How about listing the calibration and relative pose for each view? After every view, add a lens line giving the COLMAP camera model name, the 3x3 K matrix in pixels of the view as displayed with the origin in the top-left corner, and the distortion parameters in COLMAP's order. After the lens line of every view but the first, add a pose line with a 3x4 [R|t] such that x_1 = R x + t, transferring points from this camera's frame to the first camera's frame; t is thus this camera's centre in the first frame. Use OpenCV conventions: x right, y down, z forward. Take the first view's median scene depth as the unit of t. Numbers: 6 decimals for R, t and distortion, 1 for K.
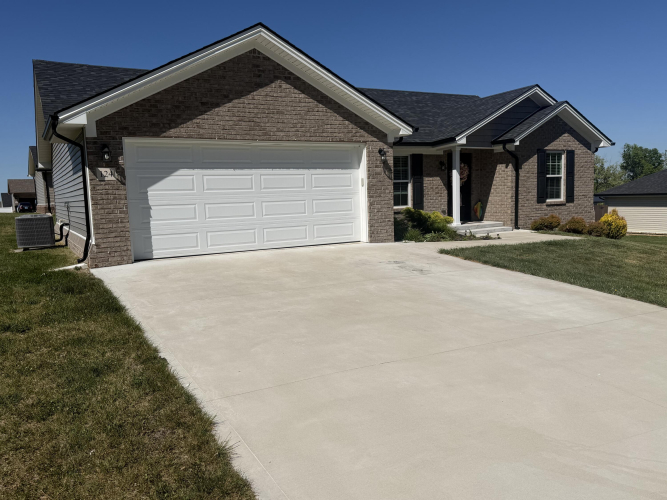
lens RADIAL K [[537.3, 0, 333.5], [0, 537.3, 250.0], [0, 0, 1]] dist [0.075609, -0.002987]
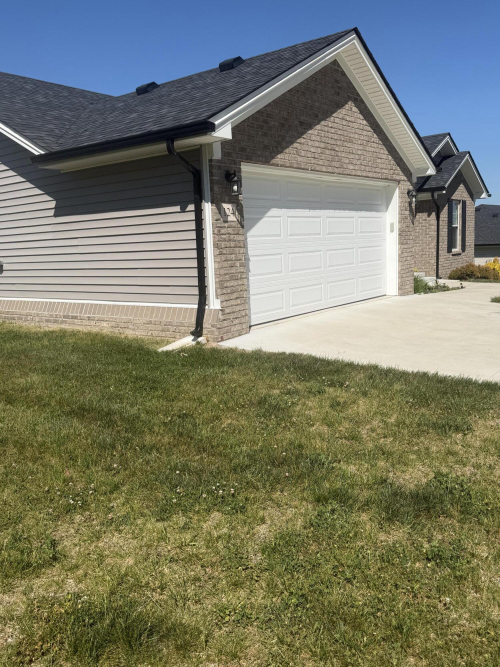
lens RADIAL K [[584.3, 0, 250.0], [0, 584.3, 333.5], [0, 0, 1]] dist [0.017783, -0.002524]
pose [[0.919620, -0.075543, 0.385476, -0.620712], [0.065648, 0.997089, 0.038788, -0.005863], [-0.387284, -0.010365, 0.921902, 0.236379]]
